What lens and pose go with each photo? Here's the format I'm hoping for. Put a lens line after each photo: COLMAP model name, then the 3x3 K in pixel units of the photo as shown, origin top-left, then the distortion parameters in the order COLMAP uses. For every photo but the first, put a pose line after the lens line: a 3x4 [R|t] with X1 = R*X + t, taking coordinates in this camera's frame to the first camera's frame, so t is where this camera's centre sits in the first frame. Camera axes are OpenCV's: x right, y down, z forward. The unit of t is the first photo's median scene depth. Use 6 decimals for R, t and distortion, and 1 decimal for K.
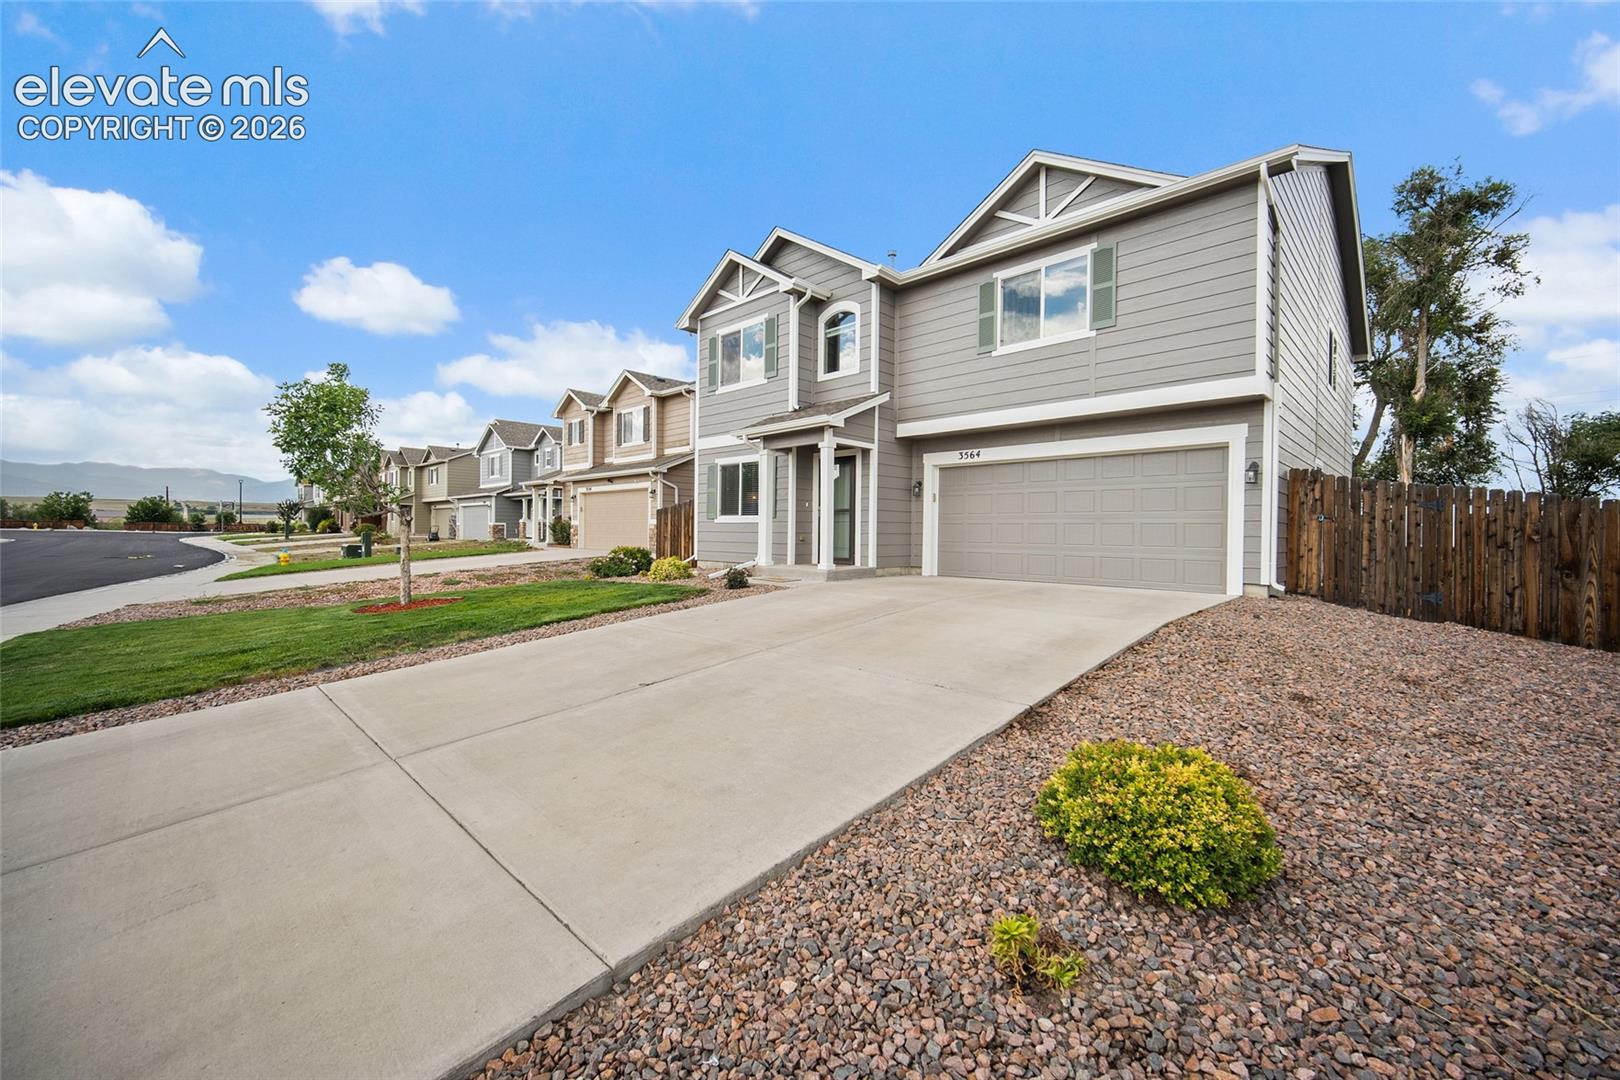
lens RADIAL K [[643.0, 0, 817.8], [0, 643.0, 535.2], [0, 0, 1]] dist [-0.000308, -0.000299]
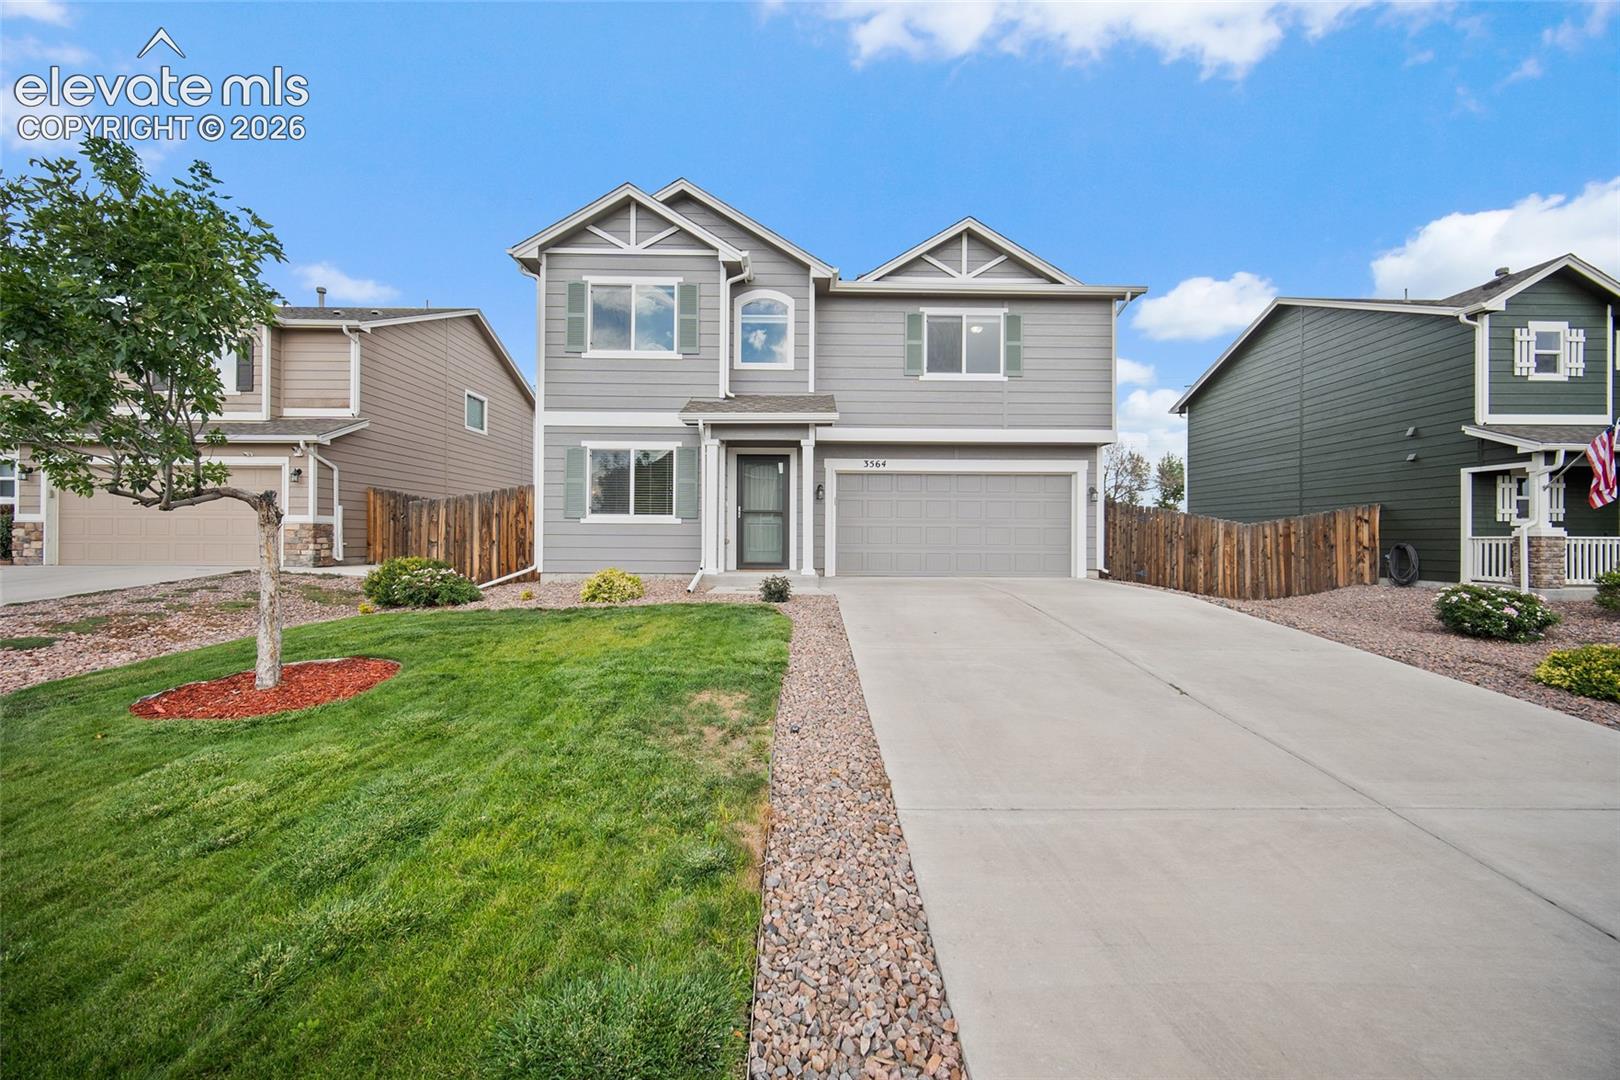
lens RADIAL K [[595.6, 0, 811.4], [0, 595.6, 526.3], [0, 0, 1]] dist [0.015785, 0.000026]
pose [[0.714457, 0.005520, 0.699658, -0.606253], [0.003082, 0.999934, -0.011036, -0.008116], [-0.699673, 0.010042, 0.714393, 0.382918]]
